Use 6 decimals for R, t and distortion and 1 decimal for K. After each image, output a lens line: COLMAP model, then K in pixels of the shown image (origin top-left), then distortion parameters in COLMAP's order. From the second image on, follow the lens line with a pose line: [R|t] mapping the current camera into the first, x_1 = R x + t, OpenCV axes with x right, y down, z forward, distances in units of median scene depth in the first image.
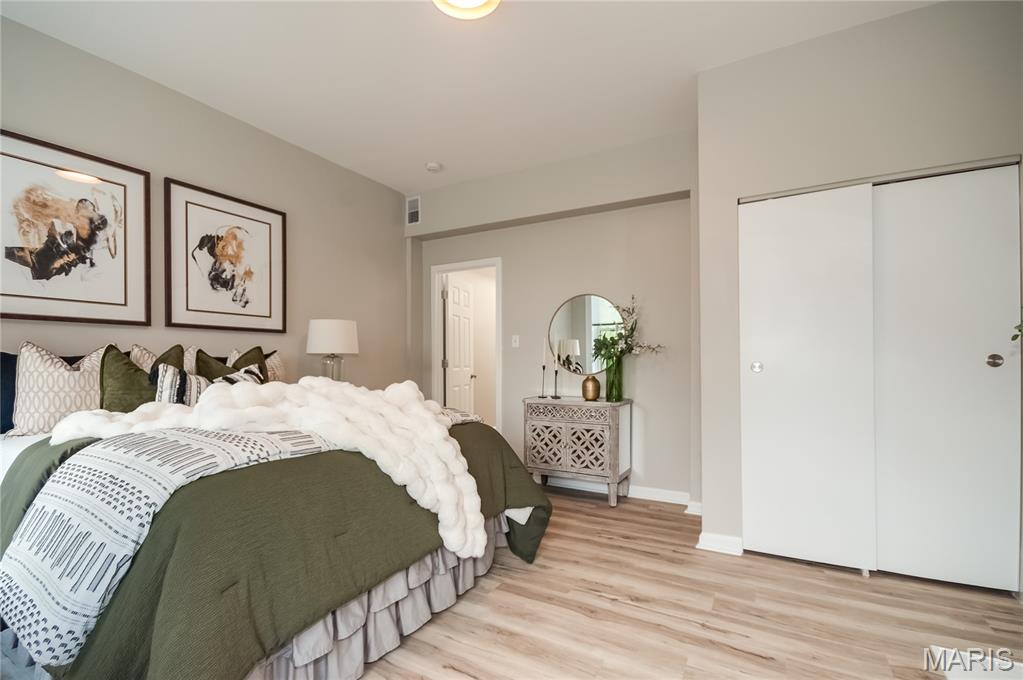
lens RADIAL K [[460.0, 0, 513.8], [0, 460.0, 346.6], [0, 0, 1]] dist [0.002821, -0.000121]
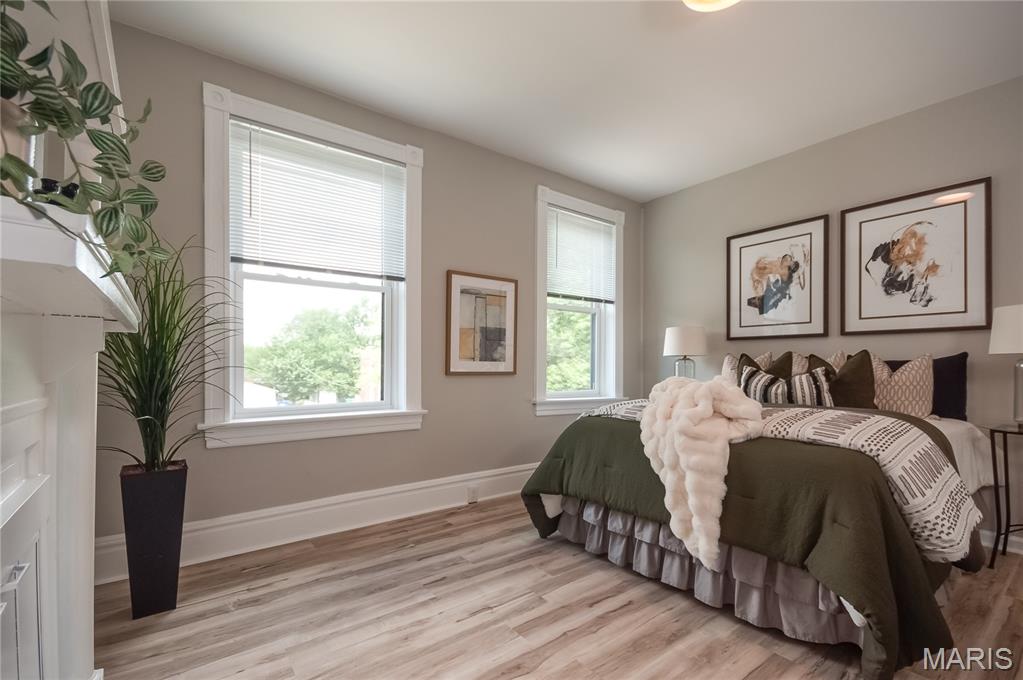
lens RADIAL K [[460.0, 0, 545.2], [0, 460.0, 362.0], [0, 0, 1]] dist [0.002821, -0.000121]
pose [[-0.372087, -0.005003, -0.928184, 0.637313], [0.023575, 0.999612, -0.014838, 0.025436], [0.927898, -0.027403, -0.371825, 0.719012]]
